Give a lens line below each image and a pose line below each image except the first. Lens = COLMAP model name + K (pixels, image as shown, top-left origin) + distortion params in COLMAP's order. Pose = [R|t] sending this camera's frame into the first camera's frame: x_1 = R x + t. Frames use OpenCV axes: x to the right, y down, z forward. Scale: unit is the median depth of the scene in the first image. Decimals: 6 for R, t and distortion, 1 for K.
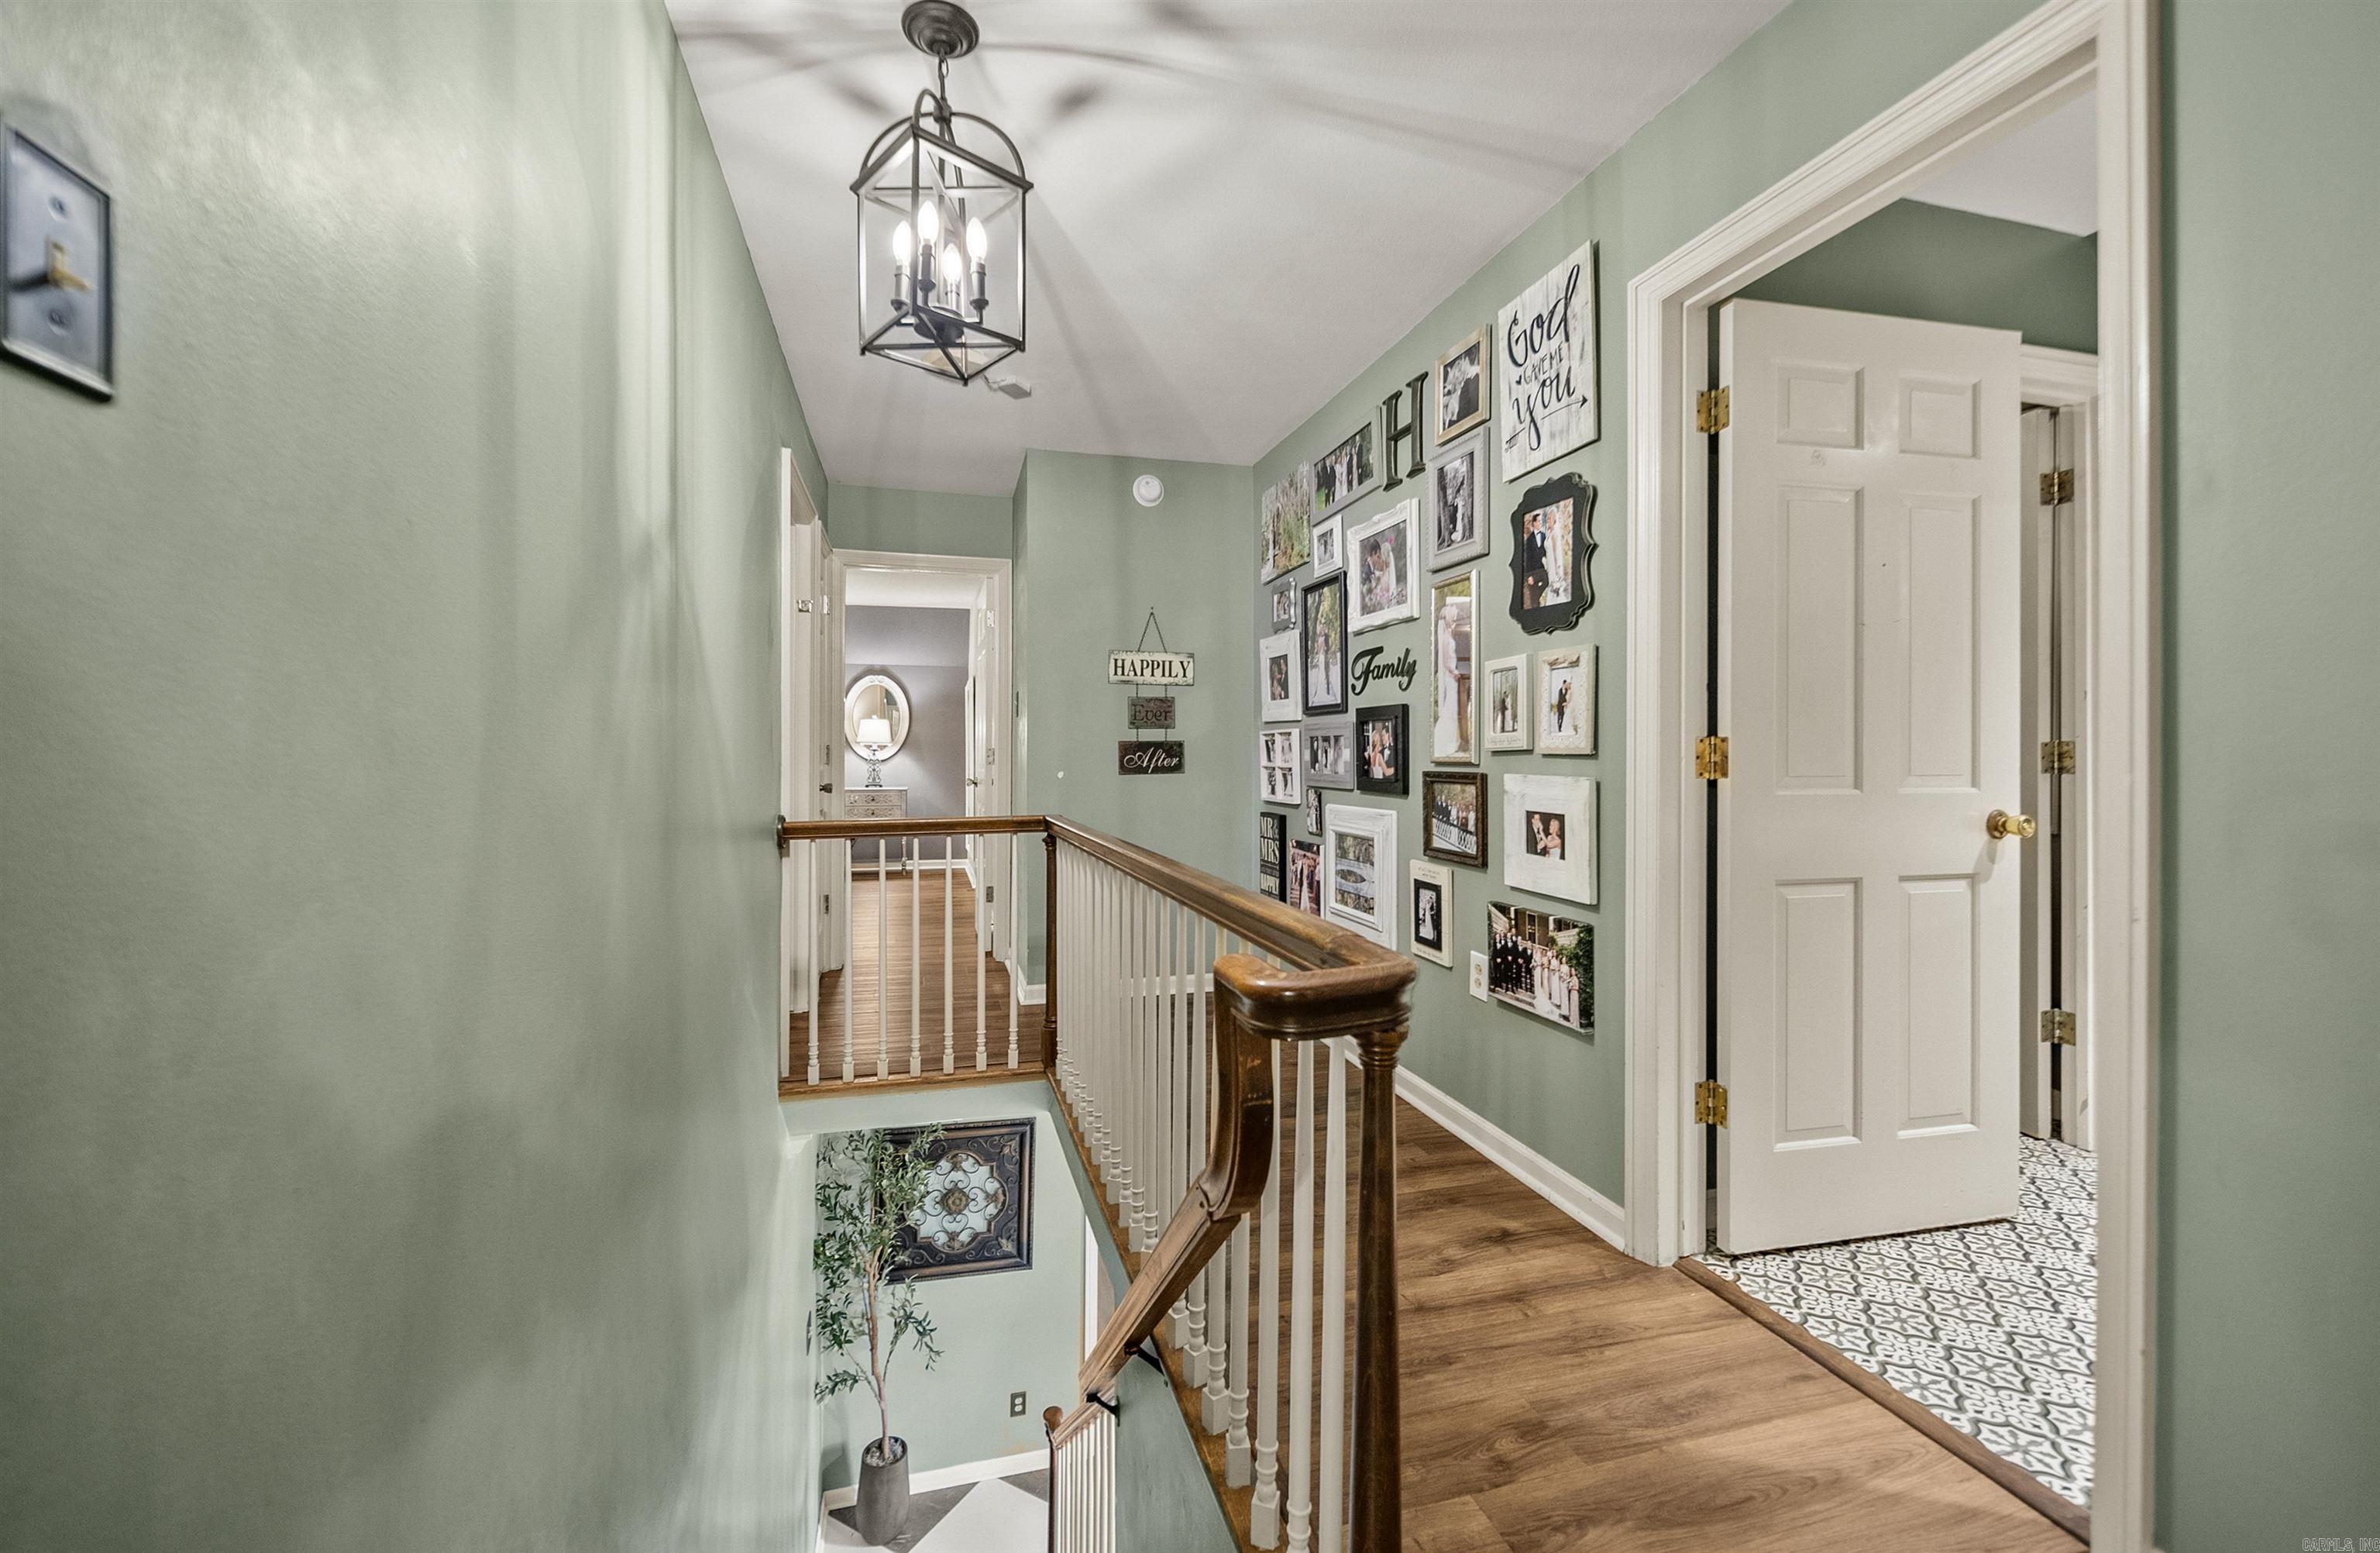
lens RADIAL K [[974.2, 0, 1183.9], [0, 974.2, 767.9], [0, 0, 1]] dist [-0.000724, -0.000075]
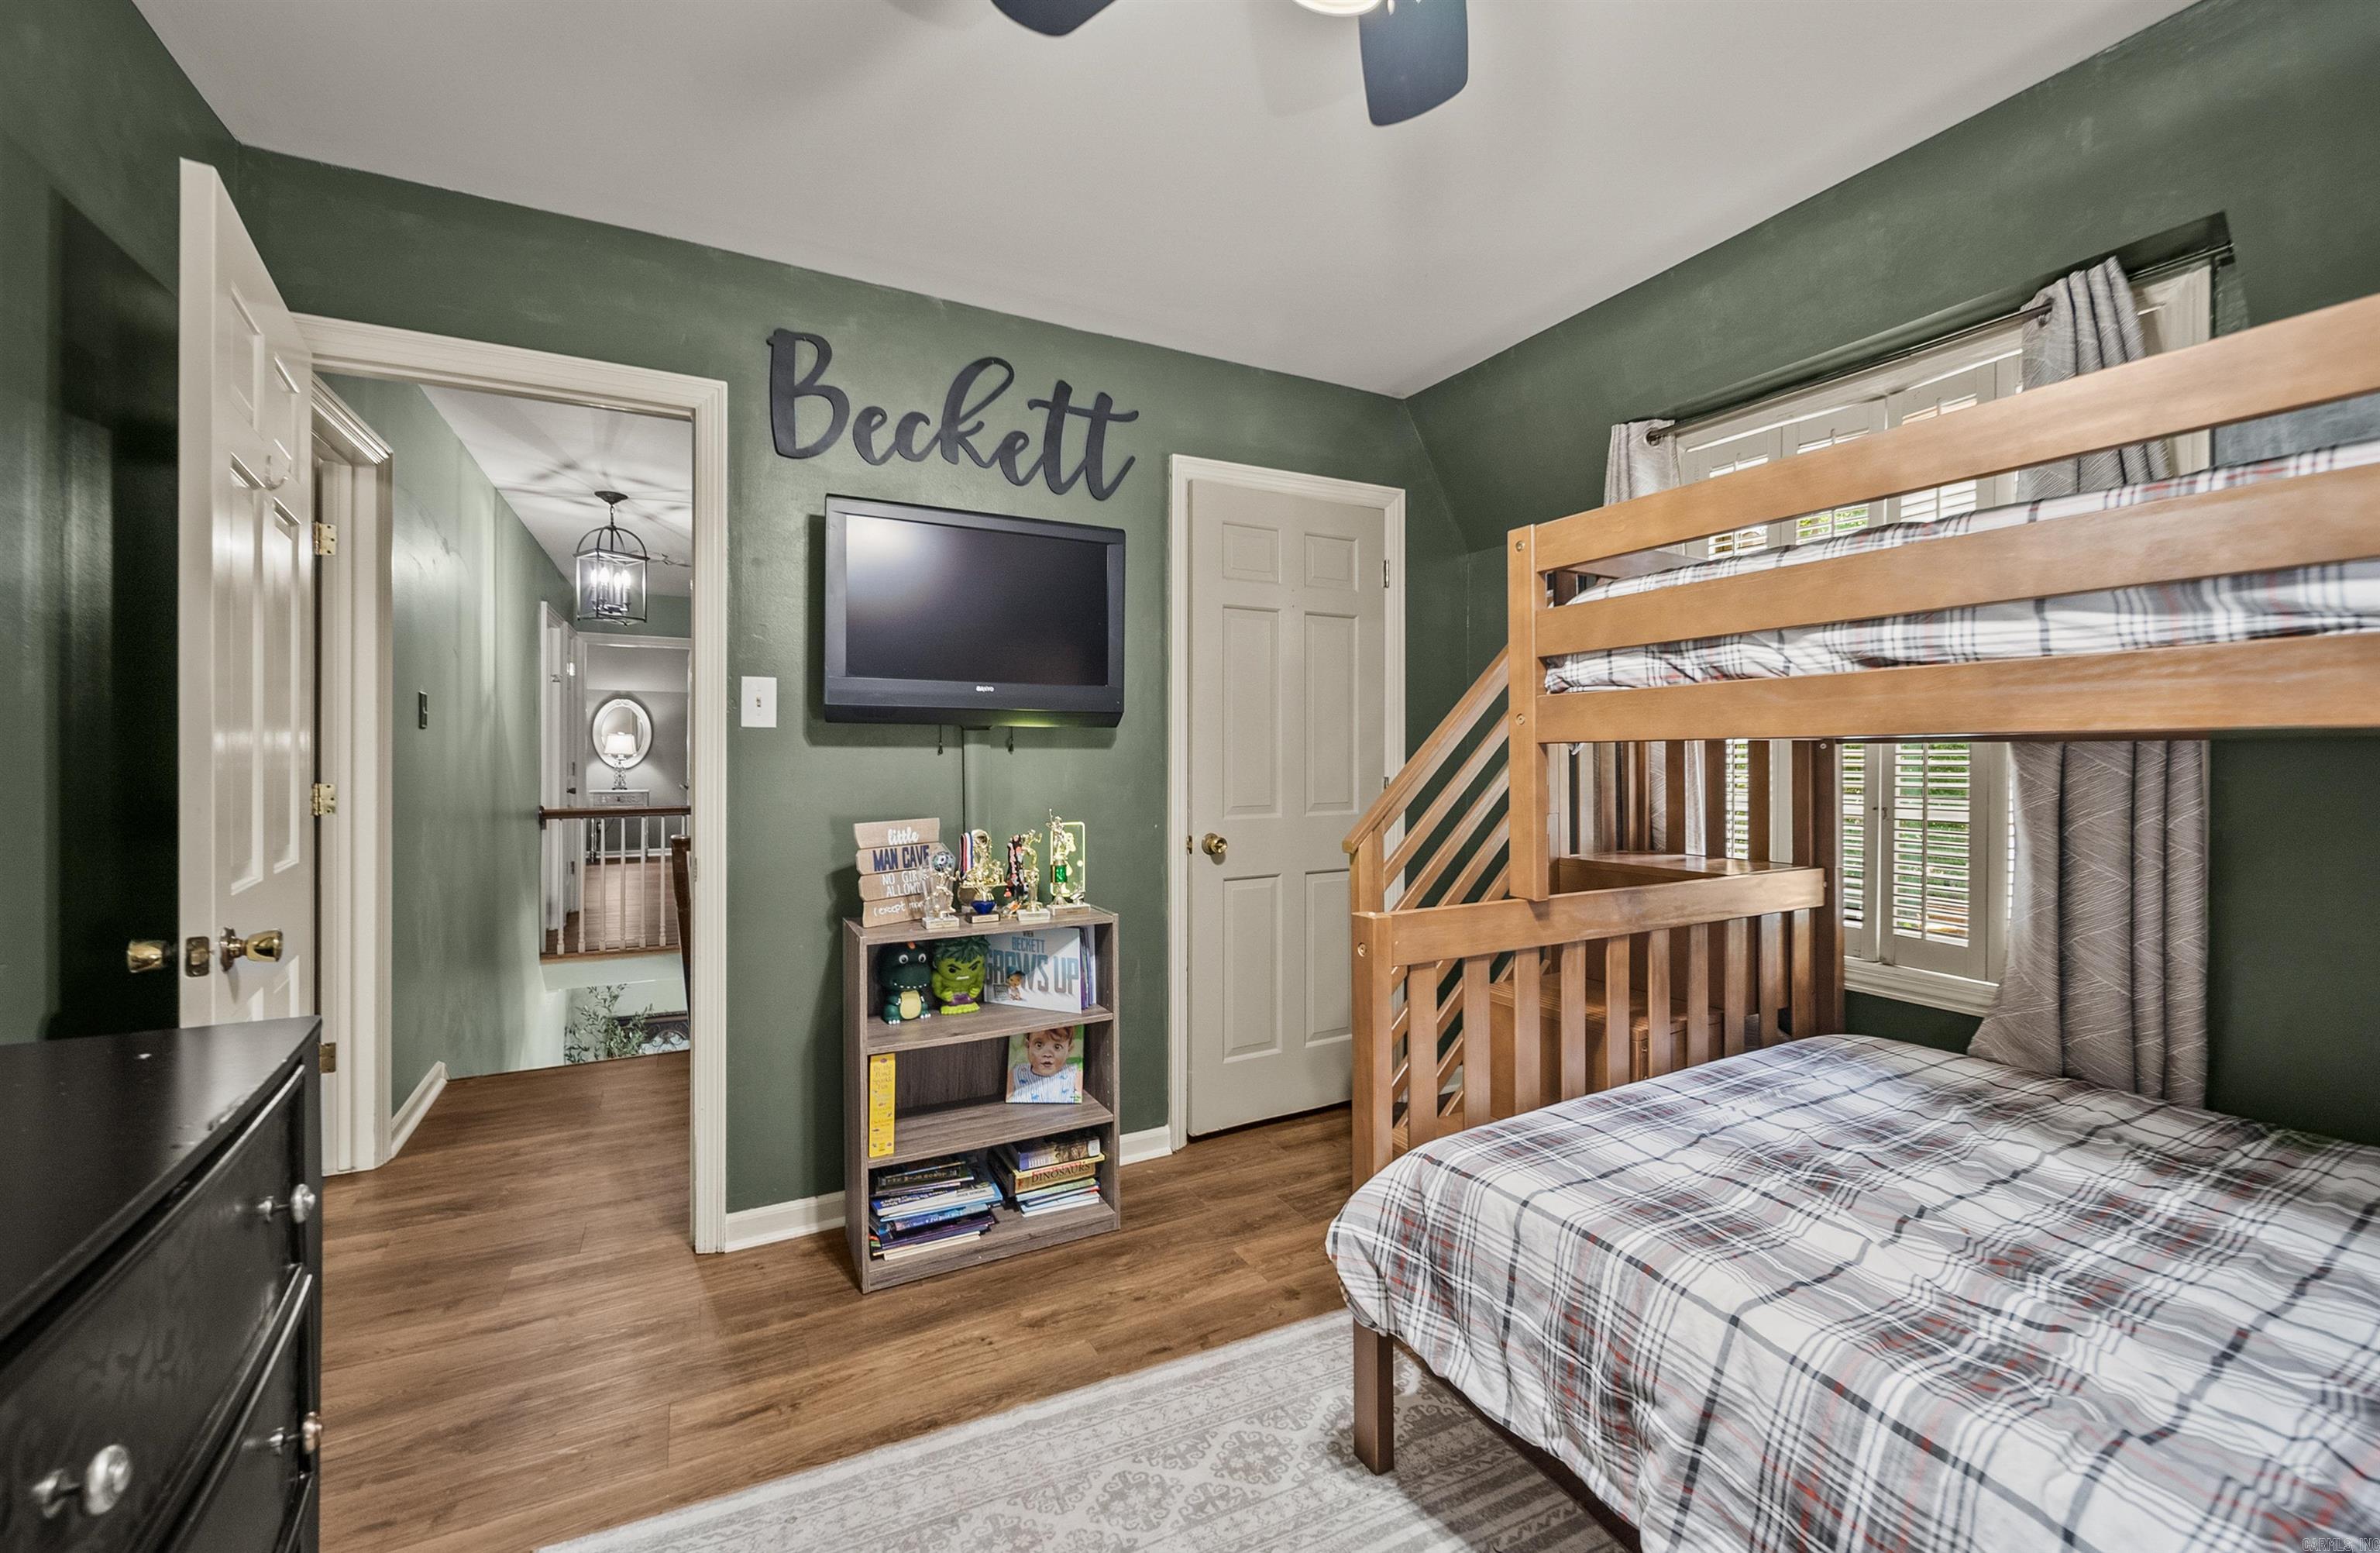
lens RADIAL K [[974.2, 0, 1191.5], [0, 974.2, 766.2], [0, 0, 1]] dist [-0.000724, -0.000075]
pose [[0.978637, 0.002907, 0.205575, 0.251523], [-0.001673, 0.999980, -0.006172, -0.008369], [-0.205589, 0.005697, 0.978622, -0.648132]]
